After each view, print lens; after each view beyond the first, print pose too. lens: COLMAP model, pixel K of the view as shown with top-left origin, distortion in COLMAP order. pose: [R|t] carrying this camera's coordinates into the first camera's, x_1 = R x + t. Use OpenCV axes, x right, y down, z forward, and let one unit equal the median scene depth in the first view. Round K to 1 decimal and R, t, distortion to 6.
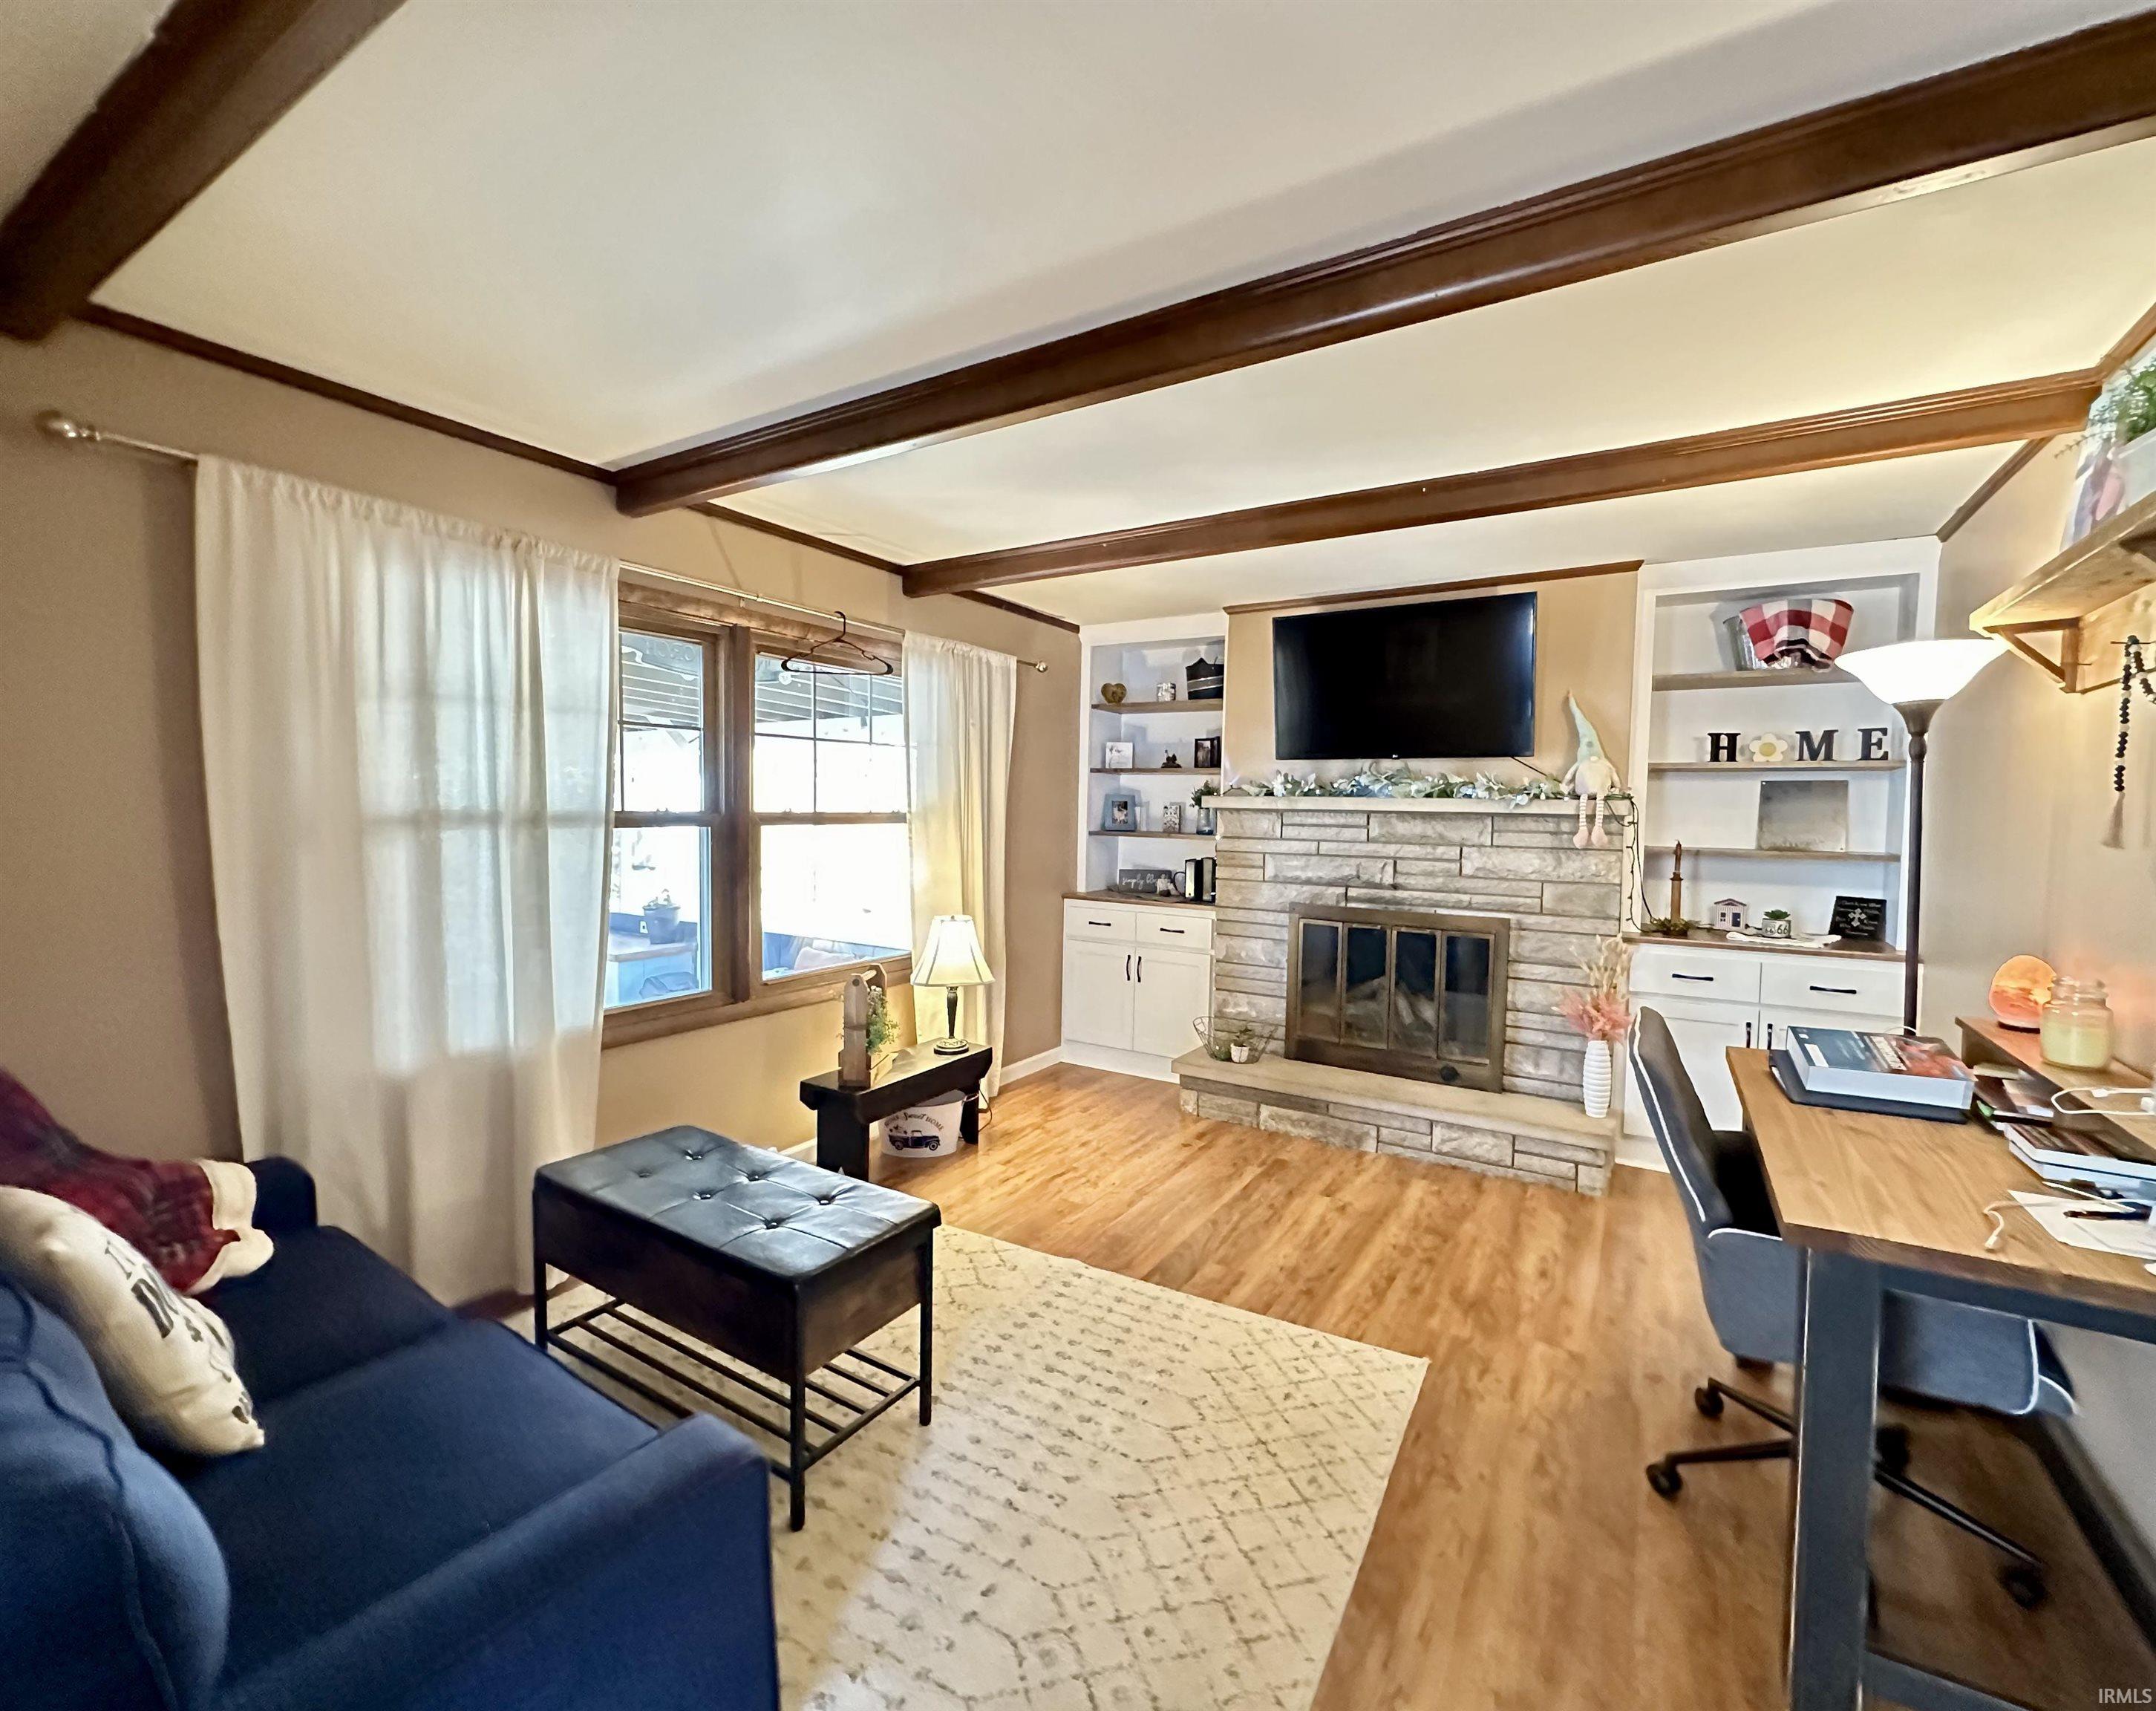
lens RADIAL K [[909.8, 0, 1137.1], [0, 909.8, 853.2], [0, 0, 1]] dist [0.000690, -0.000347]
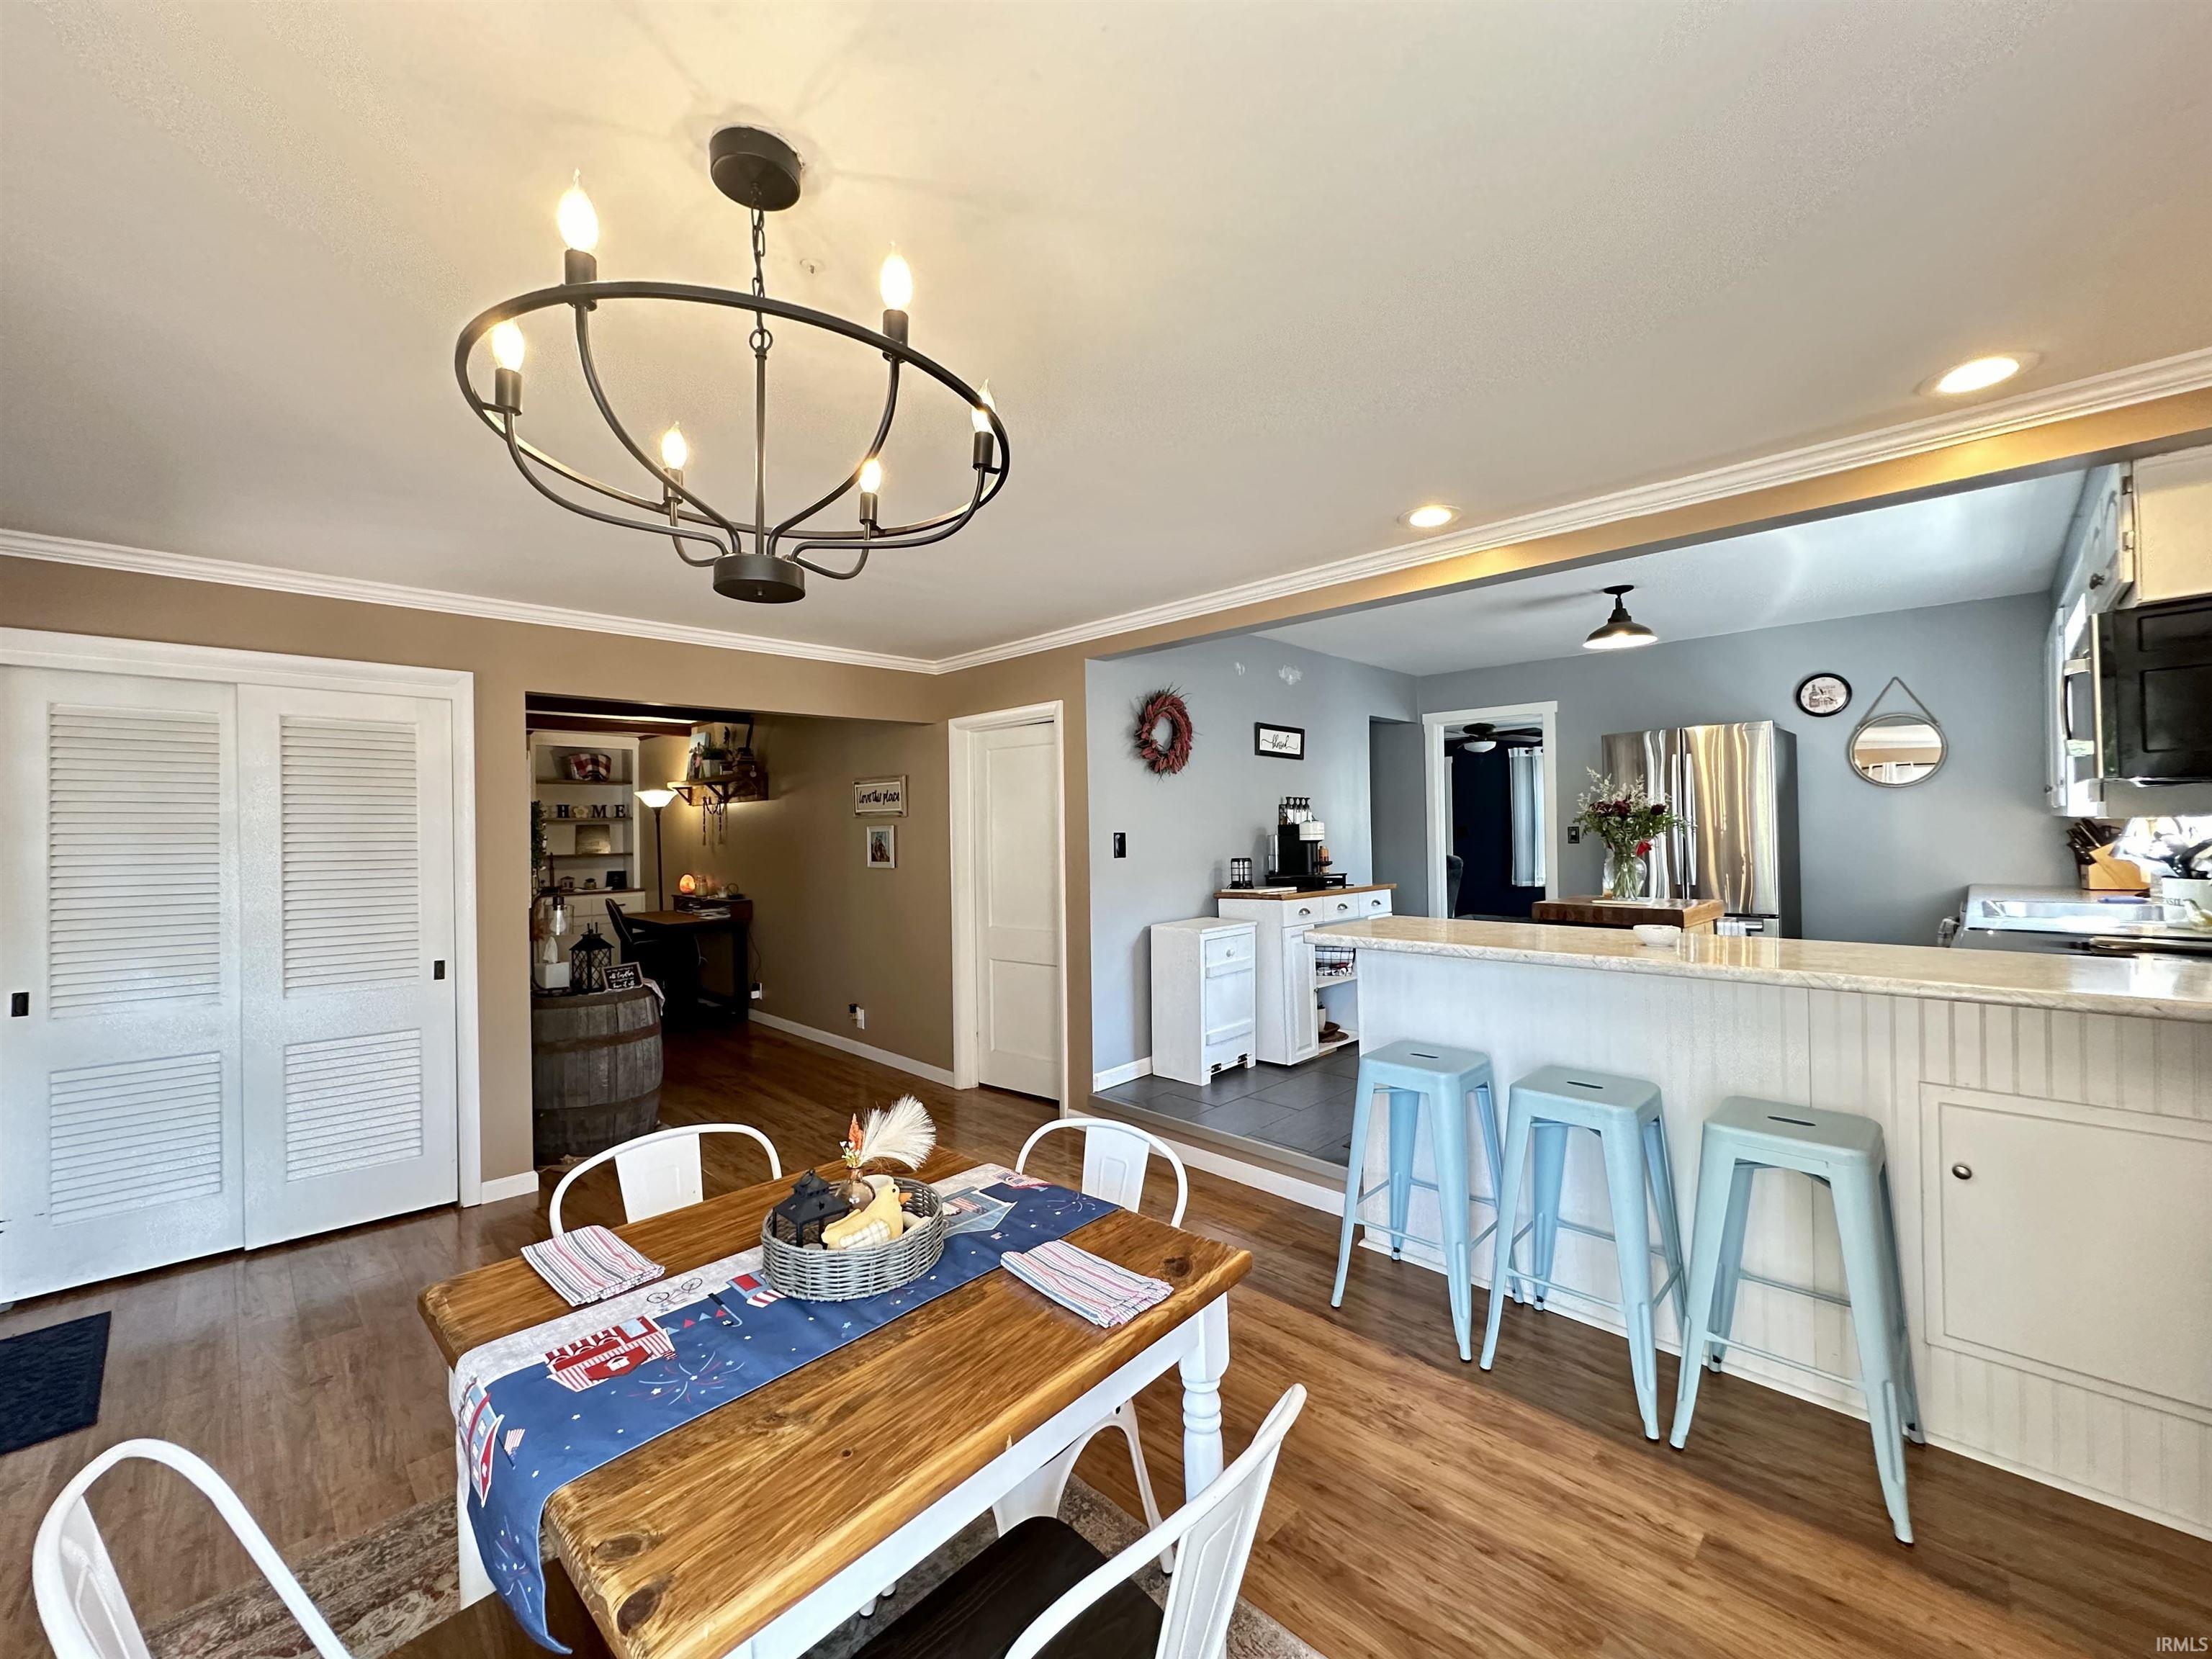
lens RADIAL K [[883.1, 0, 1106.0], [0, 883.1, 829.5], [0, 0, 1]] dist [-0.001833, 0.001009]
pose [[0.252721, -0.021054, 0.967310, -1.198486], [0.065526, 0.997840, 0.004599, 0.011918], [-0.965318, 0.062221, 0.253555, -0.915929]]
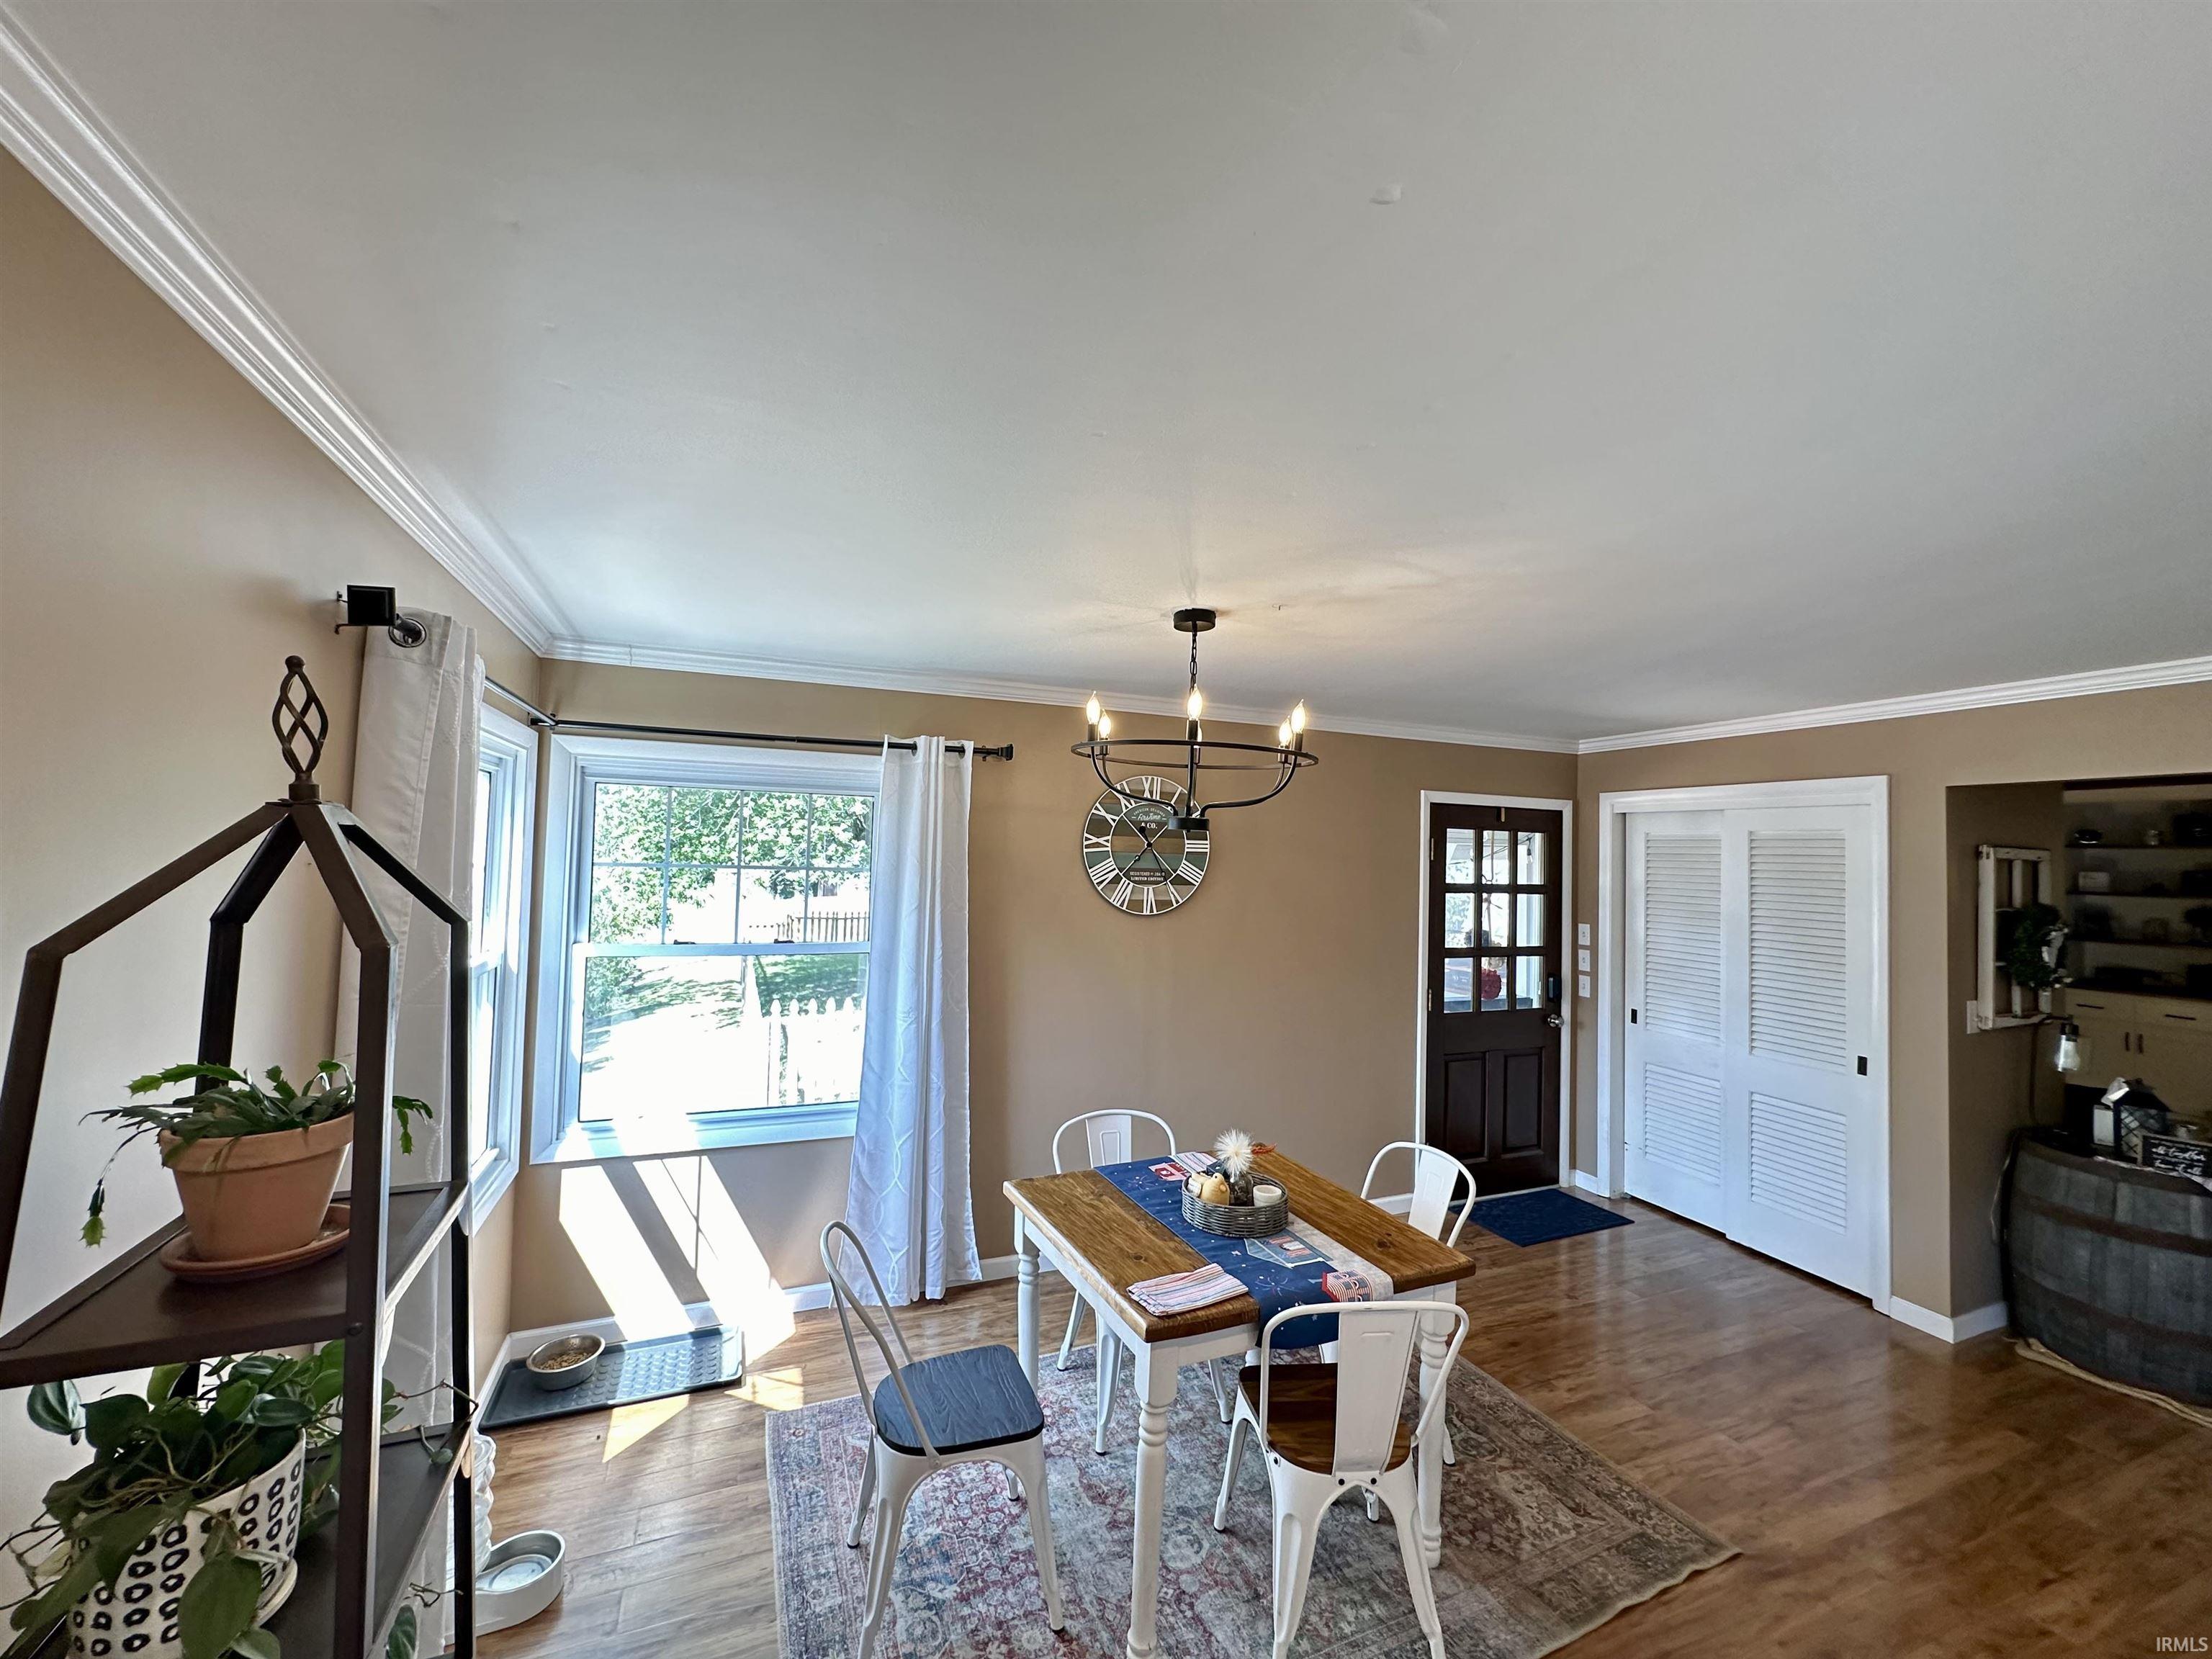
lens RADIAL K [[883.1, 0, 1106.0], [0, 883.1, 829.5], [0, 0, 1]] dist [-0.001833, 0.001009]
pose [[0.795725, -0.015974, -0.605447, -0.543028], [-0.040215, 0.996053, -0.079133, -0.030237], [0.604322, 0.087316, 0.791942, -1.283873]]
